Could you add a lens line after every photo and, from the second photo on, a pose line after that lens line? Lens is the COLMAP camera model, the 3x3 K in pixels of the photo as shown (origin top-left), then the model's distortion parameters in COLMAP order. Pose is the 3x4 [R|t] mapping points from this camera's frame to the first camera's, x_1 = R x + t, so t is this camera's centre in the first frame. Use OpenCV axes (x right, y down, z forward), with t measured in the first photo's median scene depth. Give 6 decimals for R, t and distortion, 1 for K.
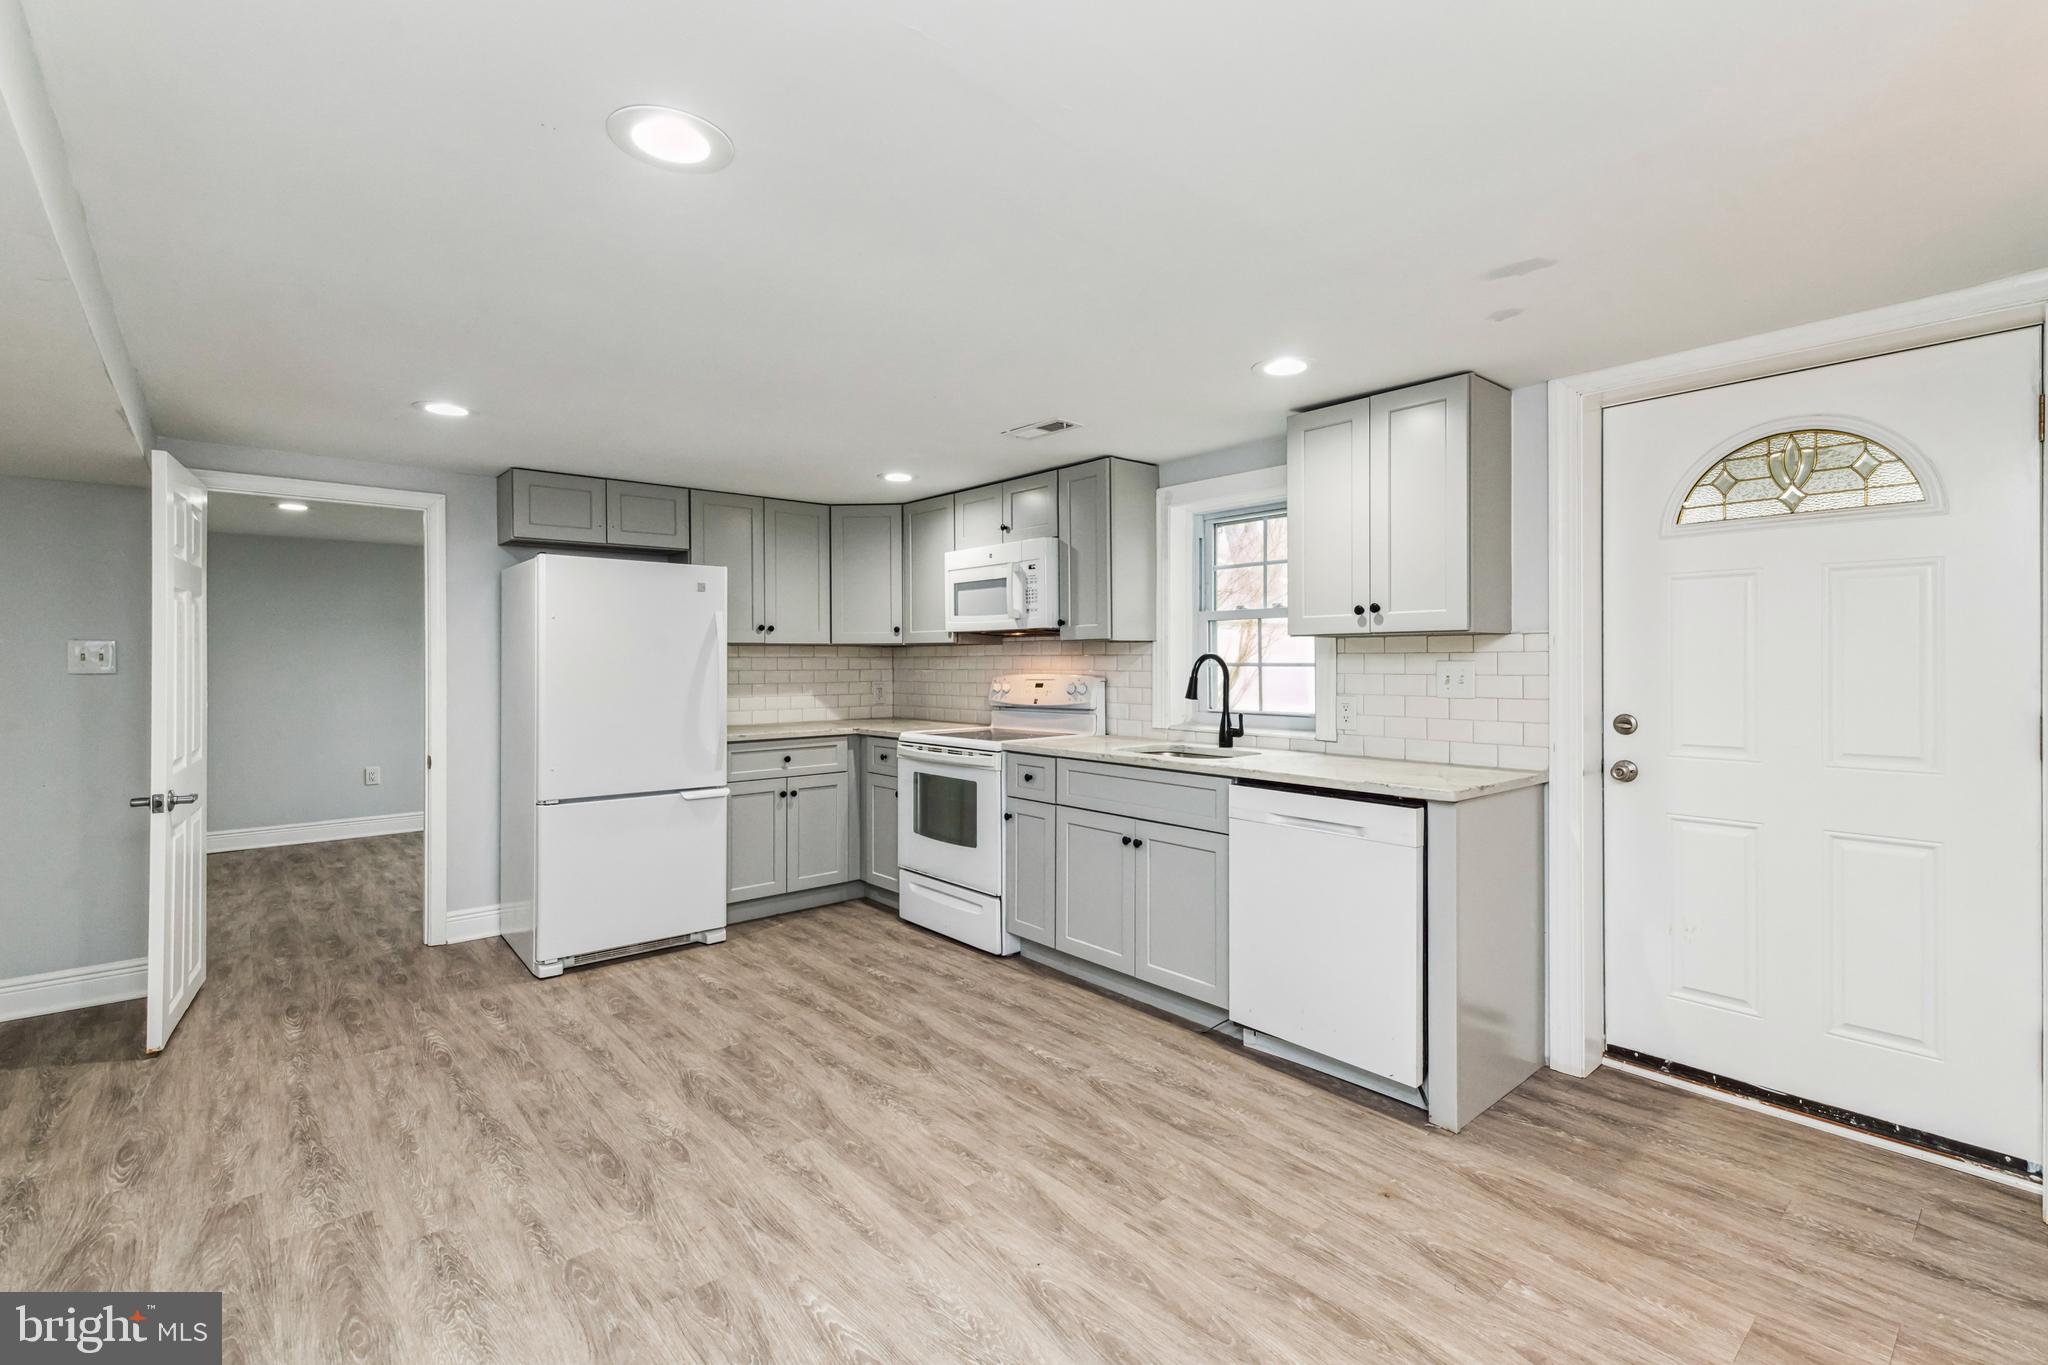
lens RADIAL K [[914.7, 0, 1028.0], [0, 914.7, 667.9], [0, 0, 1]] dist [0.001040, -0.001054]
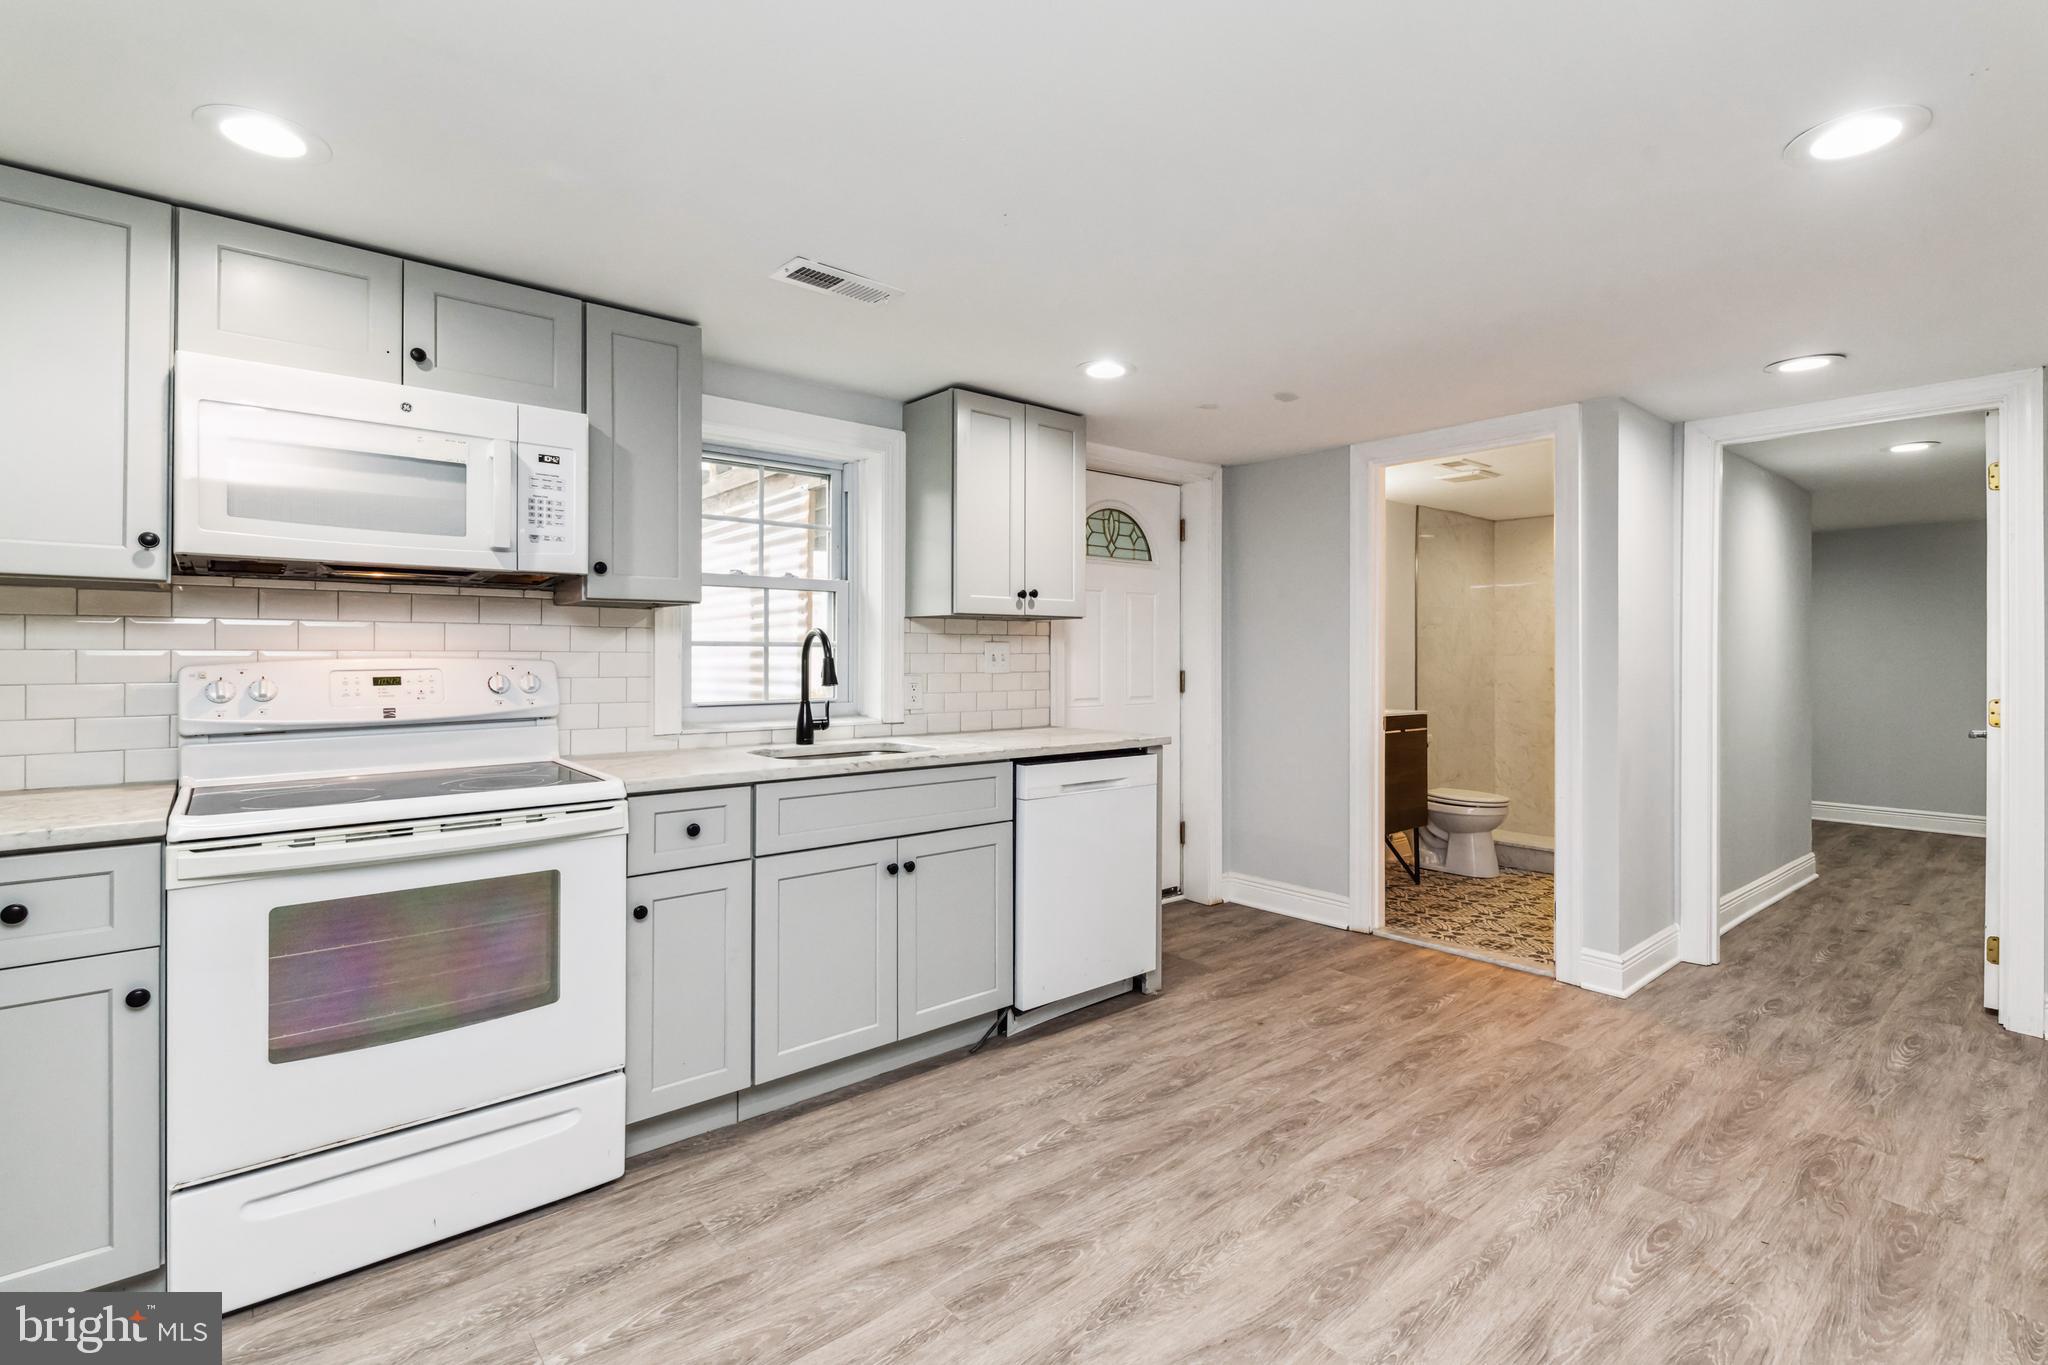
lens RADIAL K [[921.9, 0, 1018.1], [0, 921.9, 657.6], [0, 0, 1]] dist [0.002898, -0.000479]
pose [[0.017555, -0.002621, 0.999842, -0.627848], [0.004617, 0.999986, 0.002540, 0.008653], [-0.999835, 0.004572, 0.017567, 0.828463]]
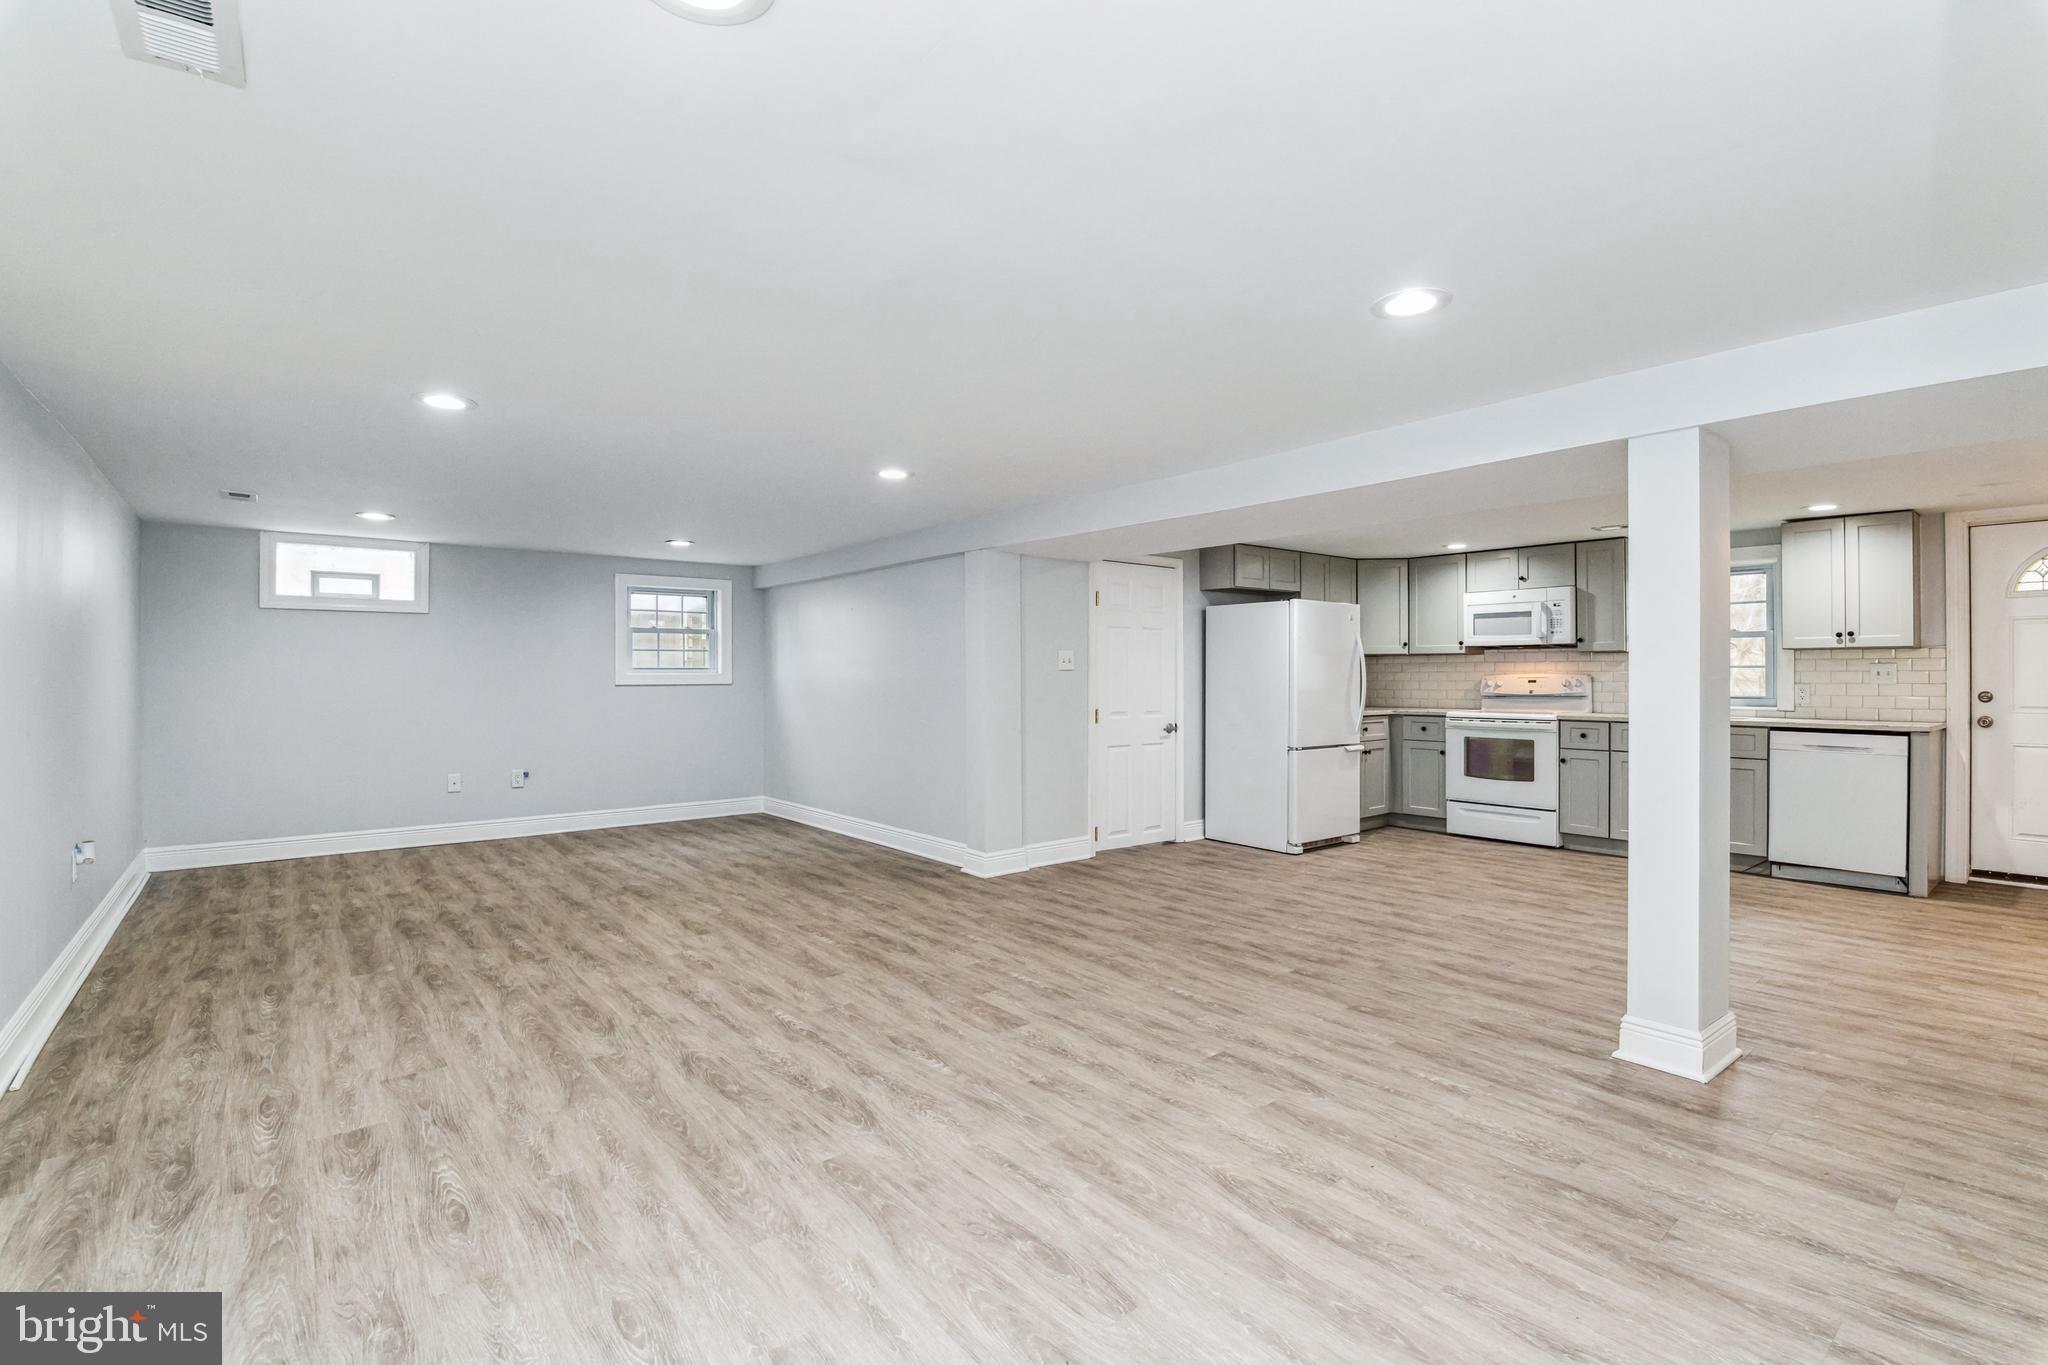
lens RADIAL K [[940.6, 0, 1013.6], [0, 940.6, 675.8], [0, 0, 1]] dist [-0.003026, -0.020619]
pose [[0.999177, 0.001145, -0.040552, -1.007799], [-0.001398, 0.999980, -0.006219, 0.026577], [0.040544, 0.006270, 0.999158, -0.756879]]
